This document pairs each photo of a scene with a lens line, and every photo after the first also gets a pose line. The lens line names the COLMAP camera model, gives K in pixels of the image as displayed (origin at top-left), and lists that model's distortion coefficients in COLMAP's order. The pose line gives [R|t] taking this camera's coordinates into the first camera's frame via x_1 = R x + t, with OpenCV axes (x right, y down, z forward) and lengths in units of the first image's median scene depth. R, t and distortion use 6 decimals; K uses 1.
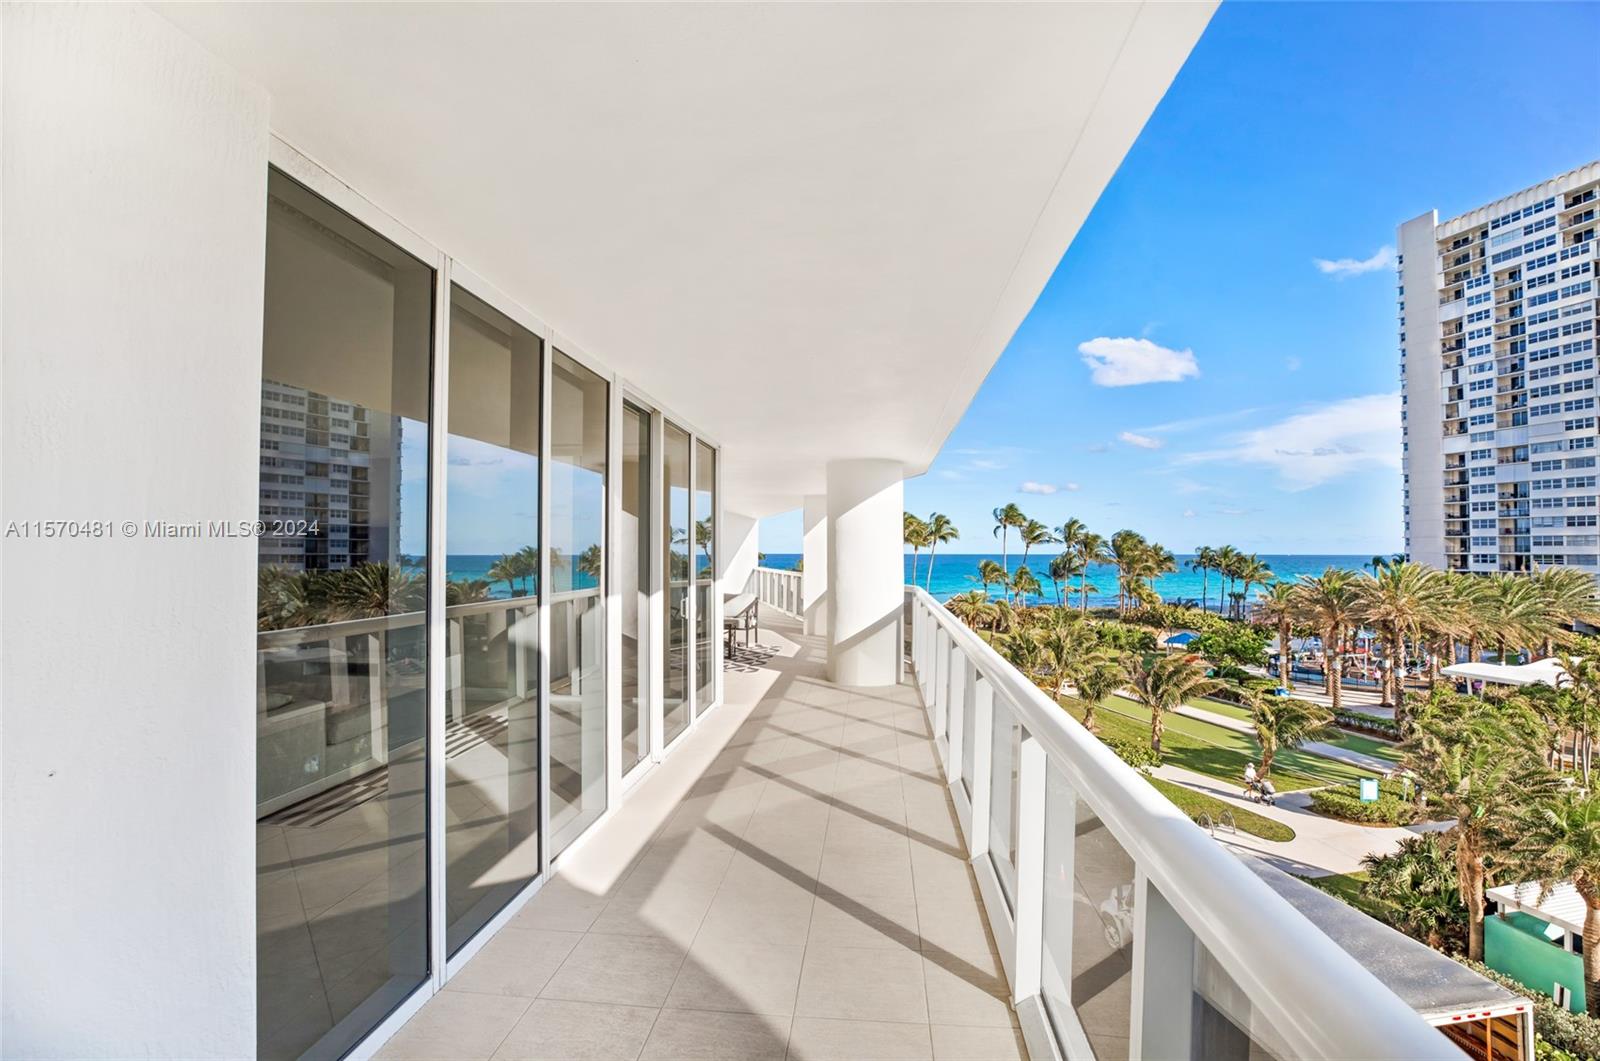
lens RADIAL K [[744.0, 0, 806.5], [0, 744.0, 538.0], [0, 0, 1]] dist [-0.032535, 0.002718]
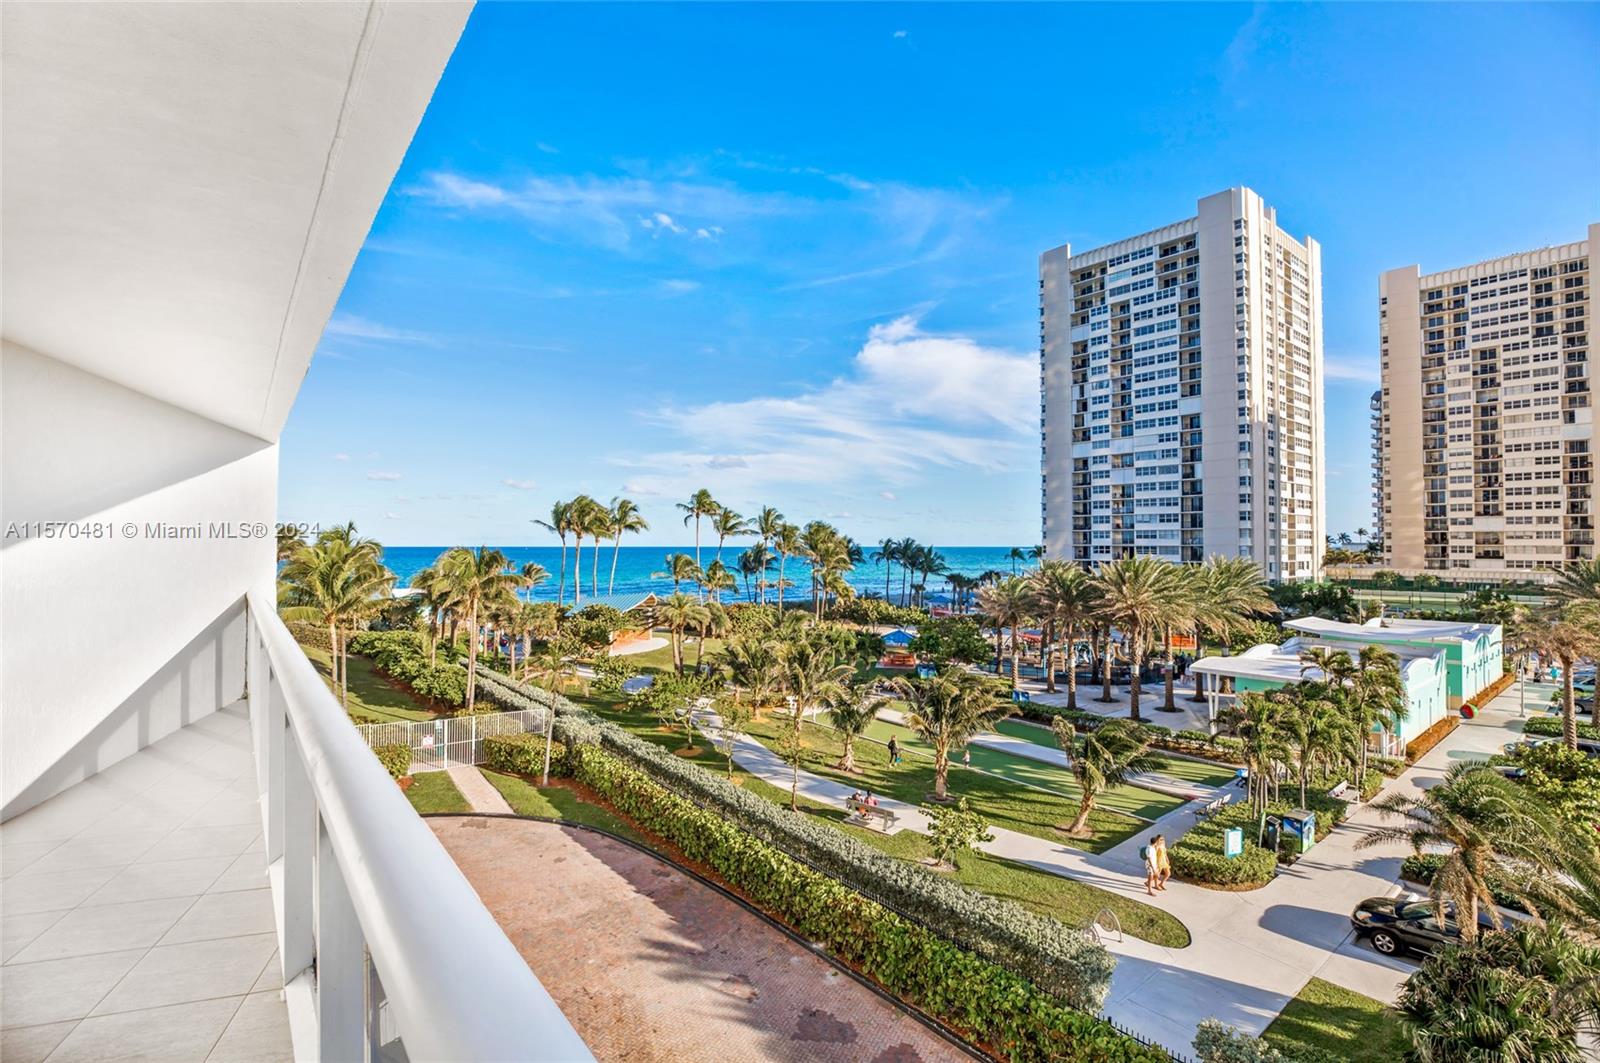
lens RADIAL K [[744.0, 0, 807.5], [0, 744.0, 525.4], [0, 0, 1]] dist [-0.032535, 0.002718]
pose [[0.902234, 0.010288, 0.431123, 0.001402], [-0.007466, 0.999938, -0.008238, 0.002913], [-0.431182, 0.004214, 0.902255, 0.136548]]
